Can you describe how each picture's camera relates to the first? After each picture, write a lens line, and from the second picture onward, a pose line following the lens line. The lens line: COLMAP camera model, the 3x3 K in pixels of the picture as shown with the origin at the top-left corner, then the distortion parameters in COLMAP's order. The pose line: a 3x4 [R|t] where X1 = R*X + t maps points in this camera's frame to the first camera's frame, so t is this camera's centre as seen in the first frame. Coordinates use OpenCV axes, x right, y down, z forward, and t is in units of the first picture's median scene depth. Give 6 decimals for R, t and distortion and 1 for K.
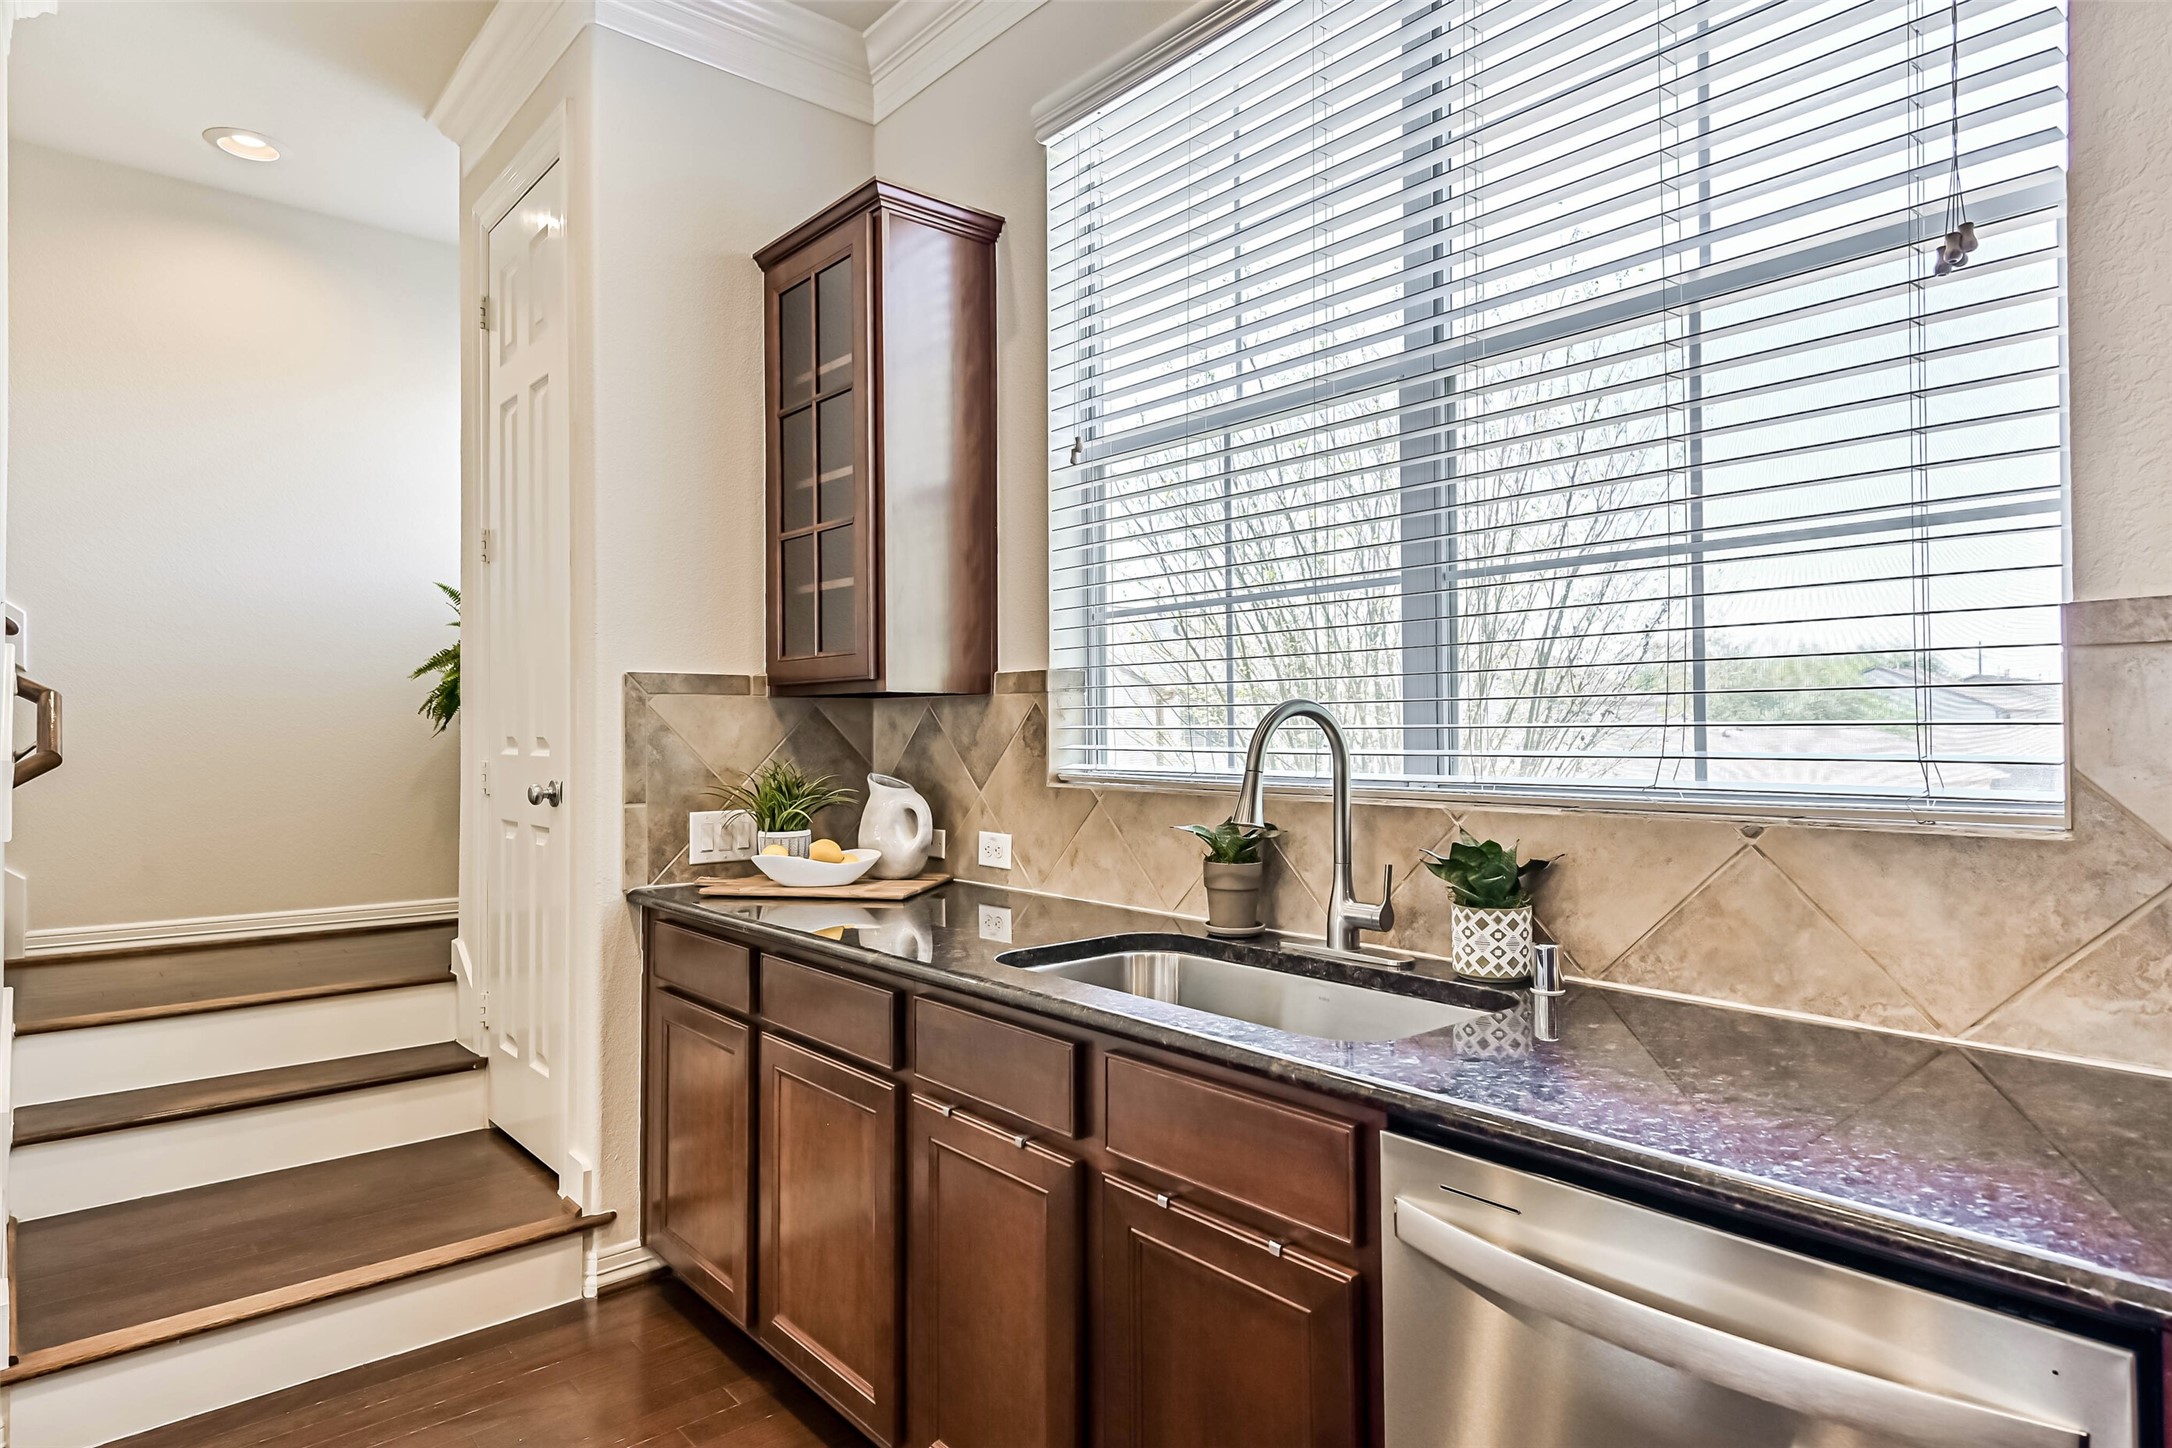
lens RADIAL K [[1249.5, 0, 1097.0], [0, 1249.5, 719.3], [0, 0, 1]] dist [0.019915, -0.000204]
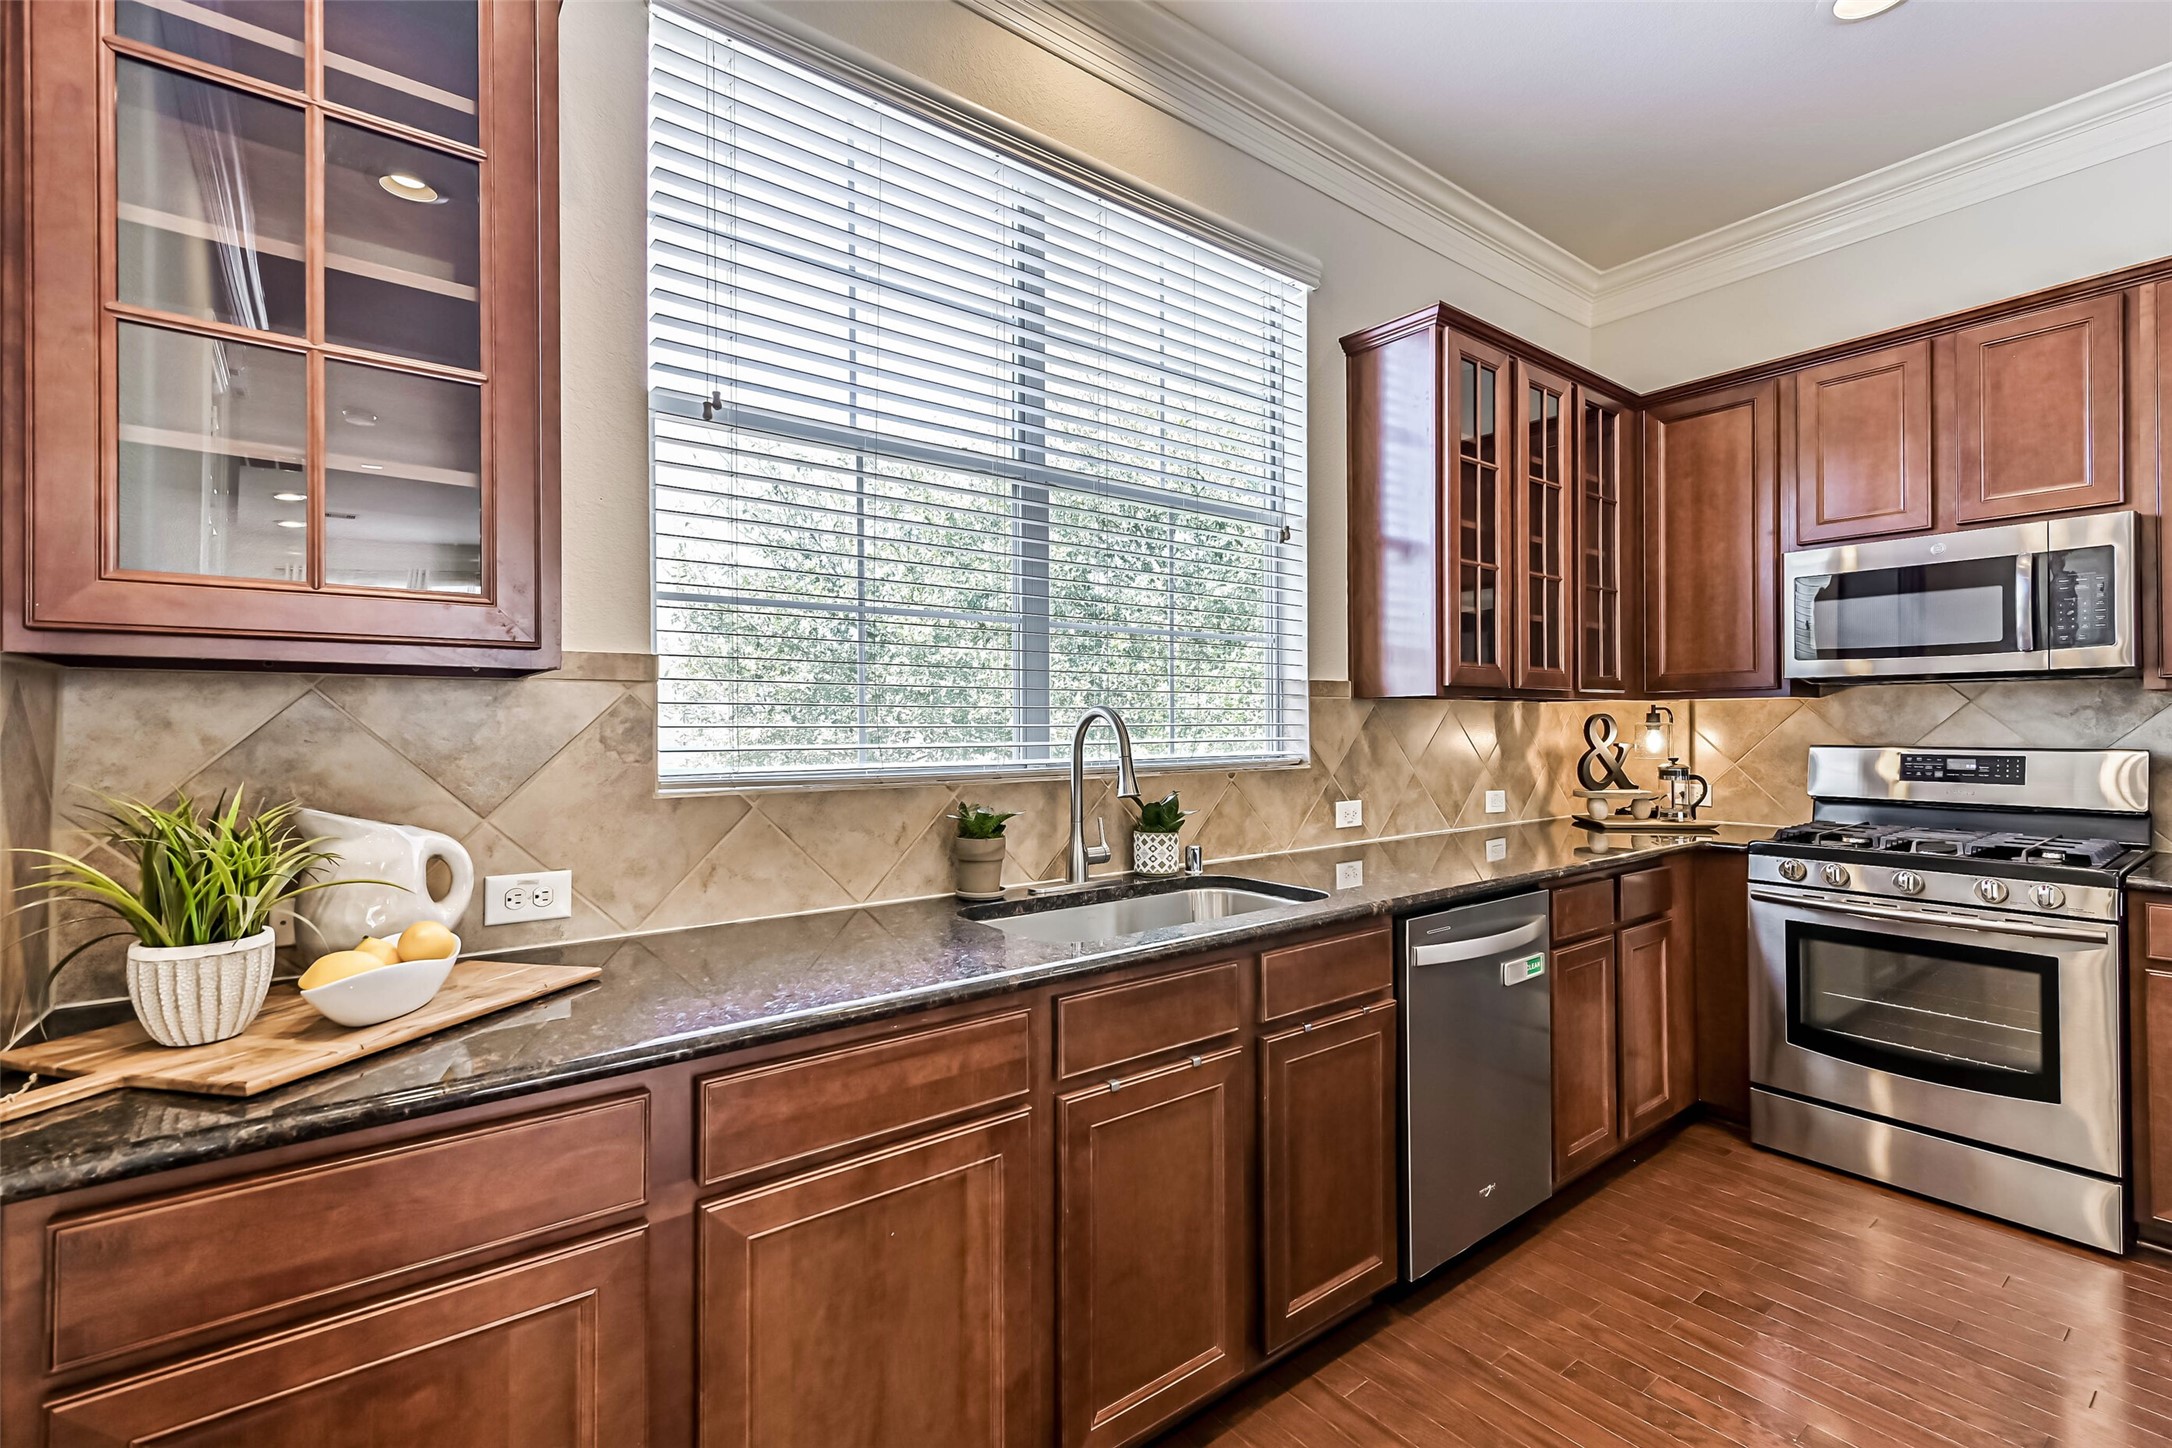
lens RADIAL K [[952.5, 0, 1094.5], [0, 952.5, 722.3], [0, 0, 1]] dist [0.015203, -0.006311]
pose [[0.043917, 0.006530, 0.999014, -0.729009], [-0.005909, 0.999963, -0.006276, 0.007093], [-0.999018, -0.005627, 0.043954, 0.769898]]
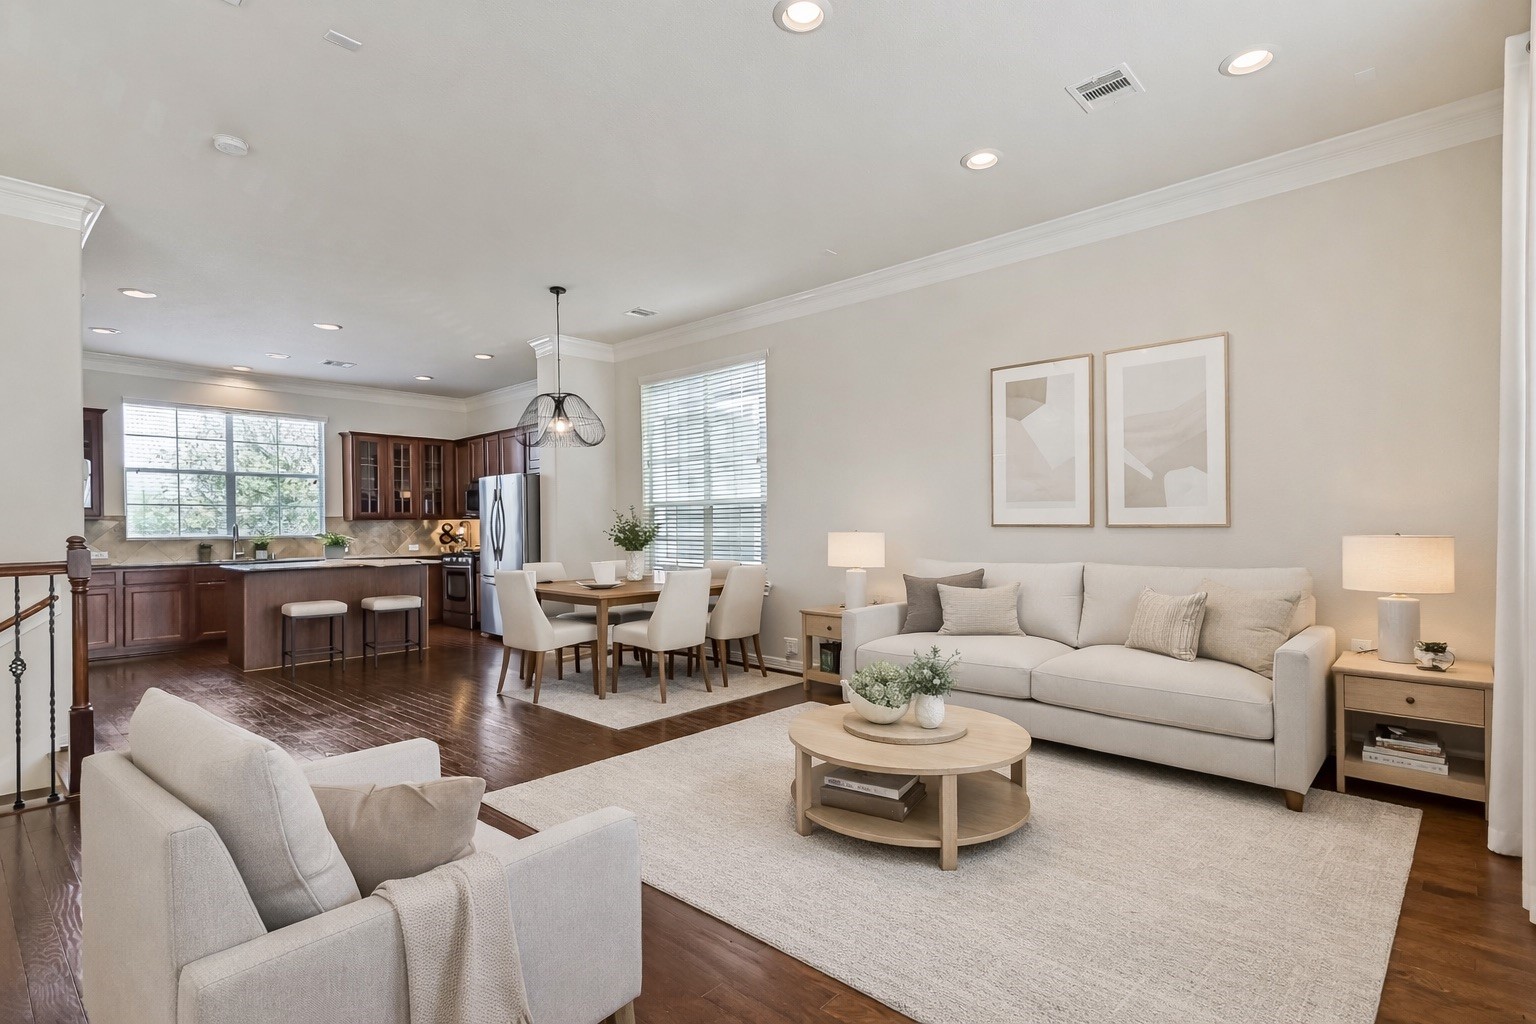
lens RADIAL K [[665.4, 0, 779.6], [0, 665.4, 527.6], [0, 0, 1]] dist [0.002367, -0.009410]
pose [[-0.197956, 0.029098, 0.979779, -3.308482], [0.026025, 0.999363, -0.024422, 0.144746], [-0.979865, 0.020664, -0.198587, -1.018594]]
